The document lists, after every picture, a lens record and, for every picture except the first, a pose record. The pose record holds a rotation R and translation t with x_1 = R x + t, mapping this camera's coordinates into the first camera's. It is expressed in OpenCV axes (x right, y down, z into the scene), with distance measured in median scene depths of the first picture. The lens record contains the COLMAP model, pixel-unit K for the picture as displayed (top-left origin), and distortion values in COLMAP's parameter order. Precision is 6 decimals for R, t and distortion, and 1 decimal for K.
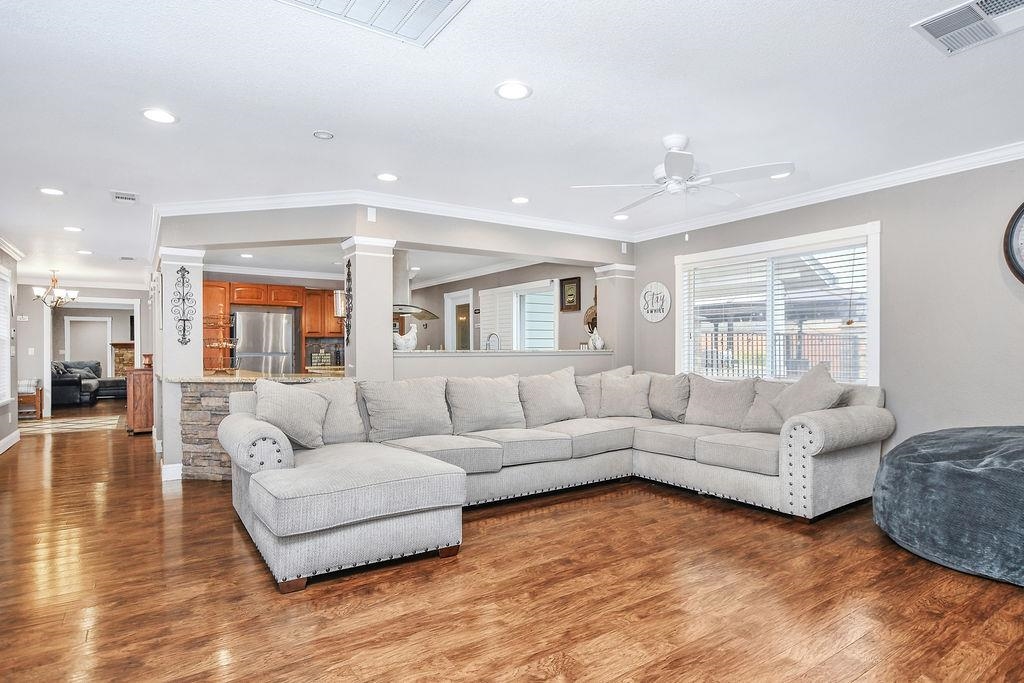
lens RADIAL K [[559.7, 0, 514.8], [0, 559.7, 342.7], [0, 0, 1]] dist [-0.011176, -0.000639]
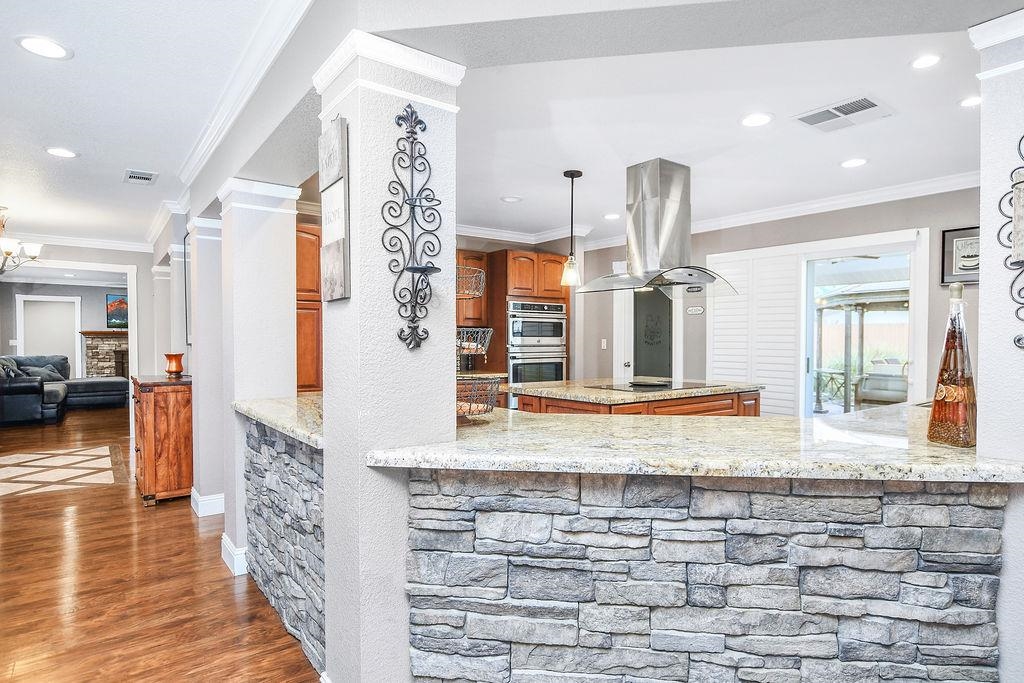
lens RADIAL K [[559.7, 0, 509.2], [0, 559.7, 345.3], [0, 0, 1]] dist [-0.011176, -0.000639]
pose [[0.998805, 0.008226, 0.048171, -0.236940], [-0.009305, 0.999710, 0.022215, -0.002552], [-0.047975, -0.022637, 0.998592, 0.286986]]
